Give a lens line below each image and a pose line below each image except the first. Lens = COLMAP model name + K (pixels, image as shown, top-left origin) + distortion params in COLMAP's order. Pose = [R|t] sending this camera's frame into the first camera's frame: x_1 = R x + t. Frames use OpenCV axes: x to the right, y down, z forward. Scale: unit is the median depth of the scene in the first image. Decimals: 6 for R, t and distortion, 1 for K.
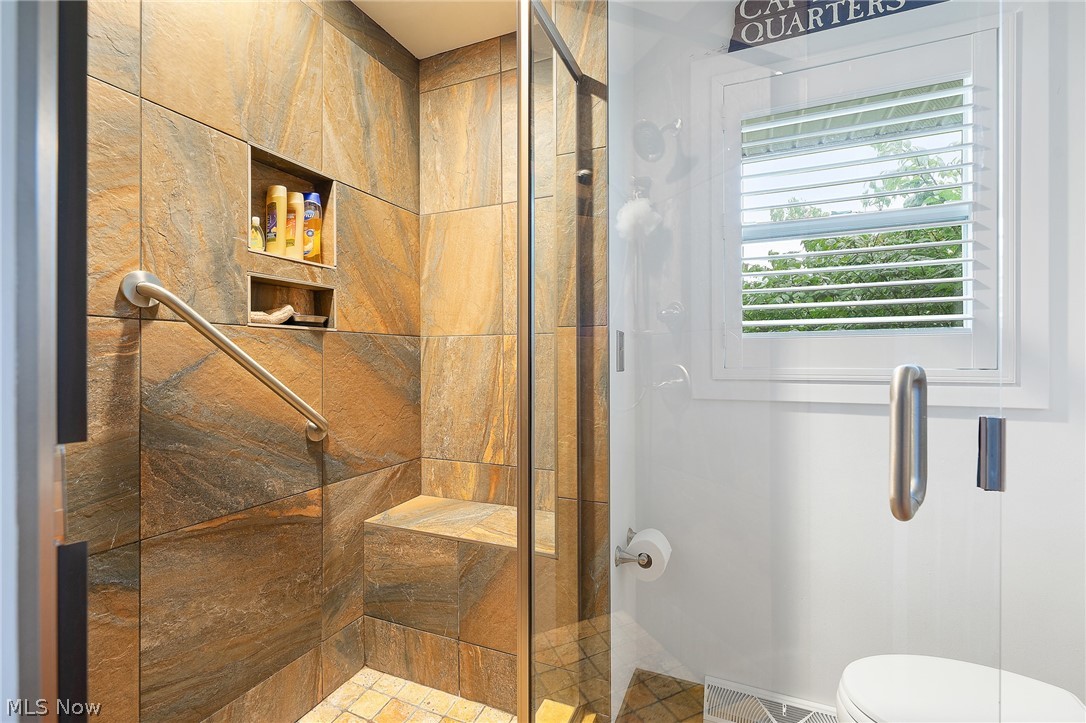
lens RADIAL K [[481.7, 0, 543.0], [0, 481.7, 361.5], [0, 0, 1]] dist [0.000024, -0.000230]
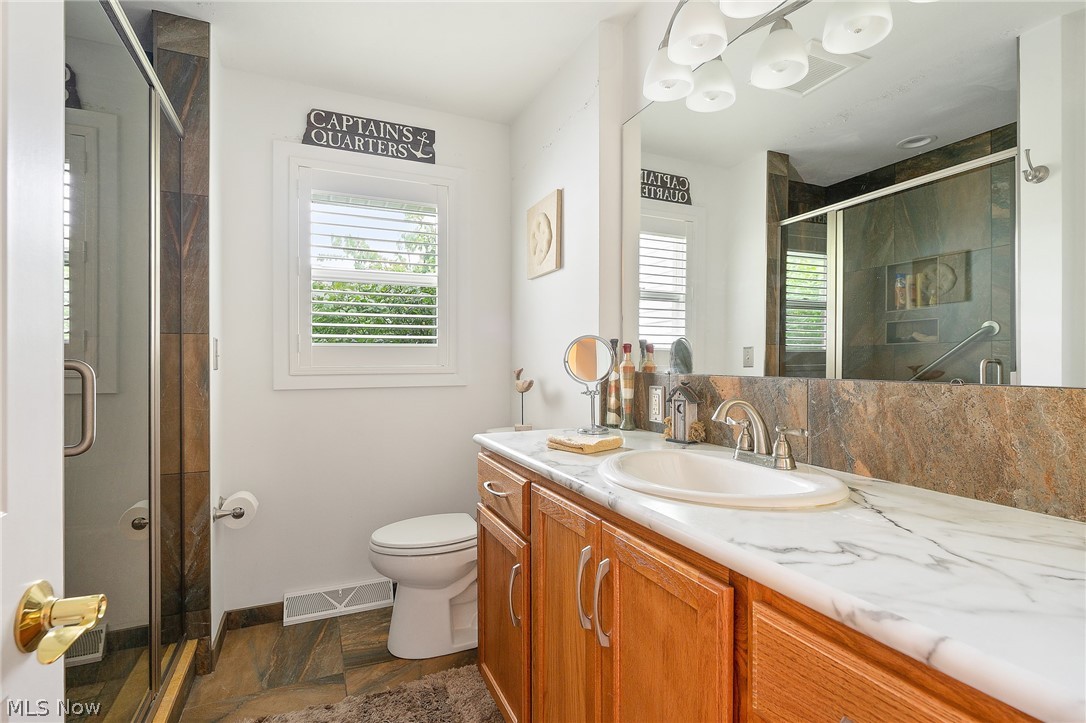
lens RADIAL K [[526.9, 0, 543.0], [0, 526.9, 361.5], [0, 0, 1]] dist [-0.003411, -0.000313]
pose [[0.679086, 0.006655, 0.734028, -0.275182], [0.005703, 0.999881, -0.014342, 0.025266], [-0.734036, 0.013926, 0.678967, -0.580055]]
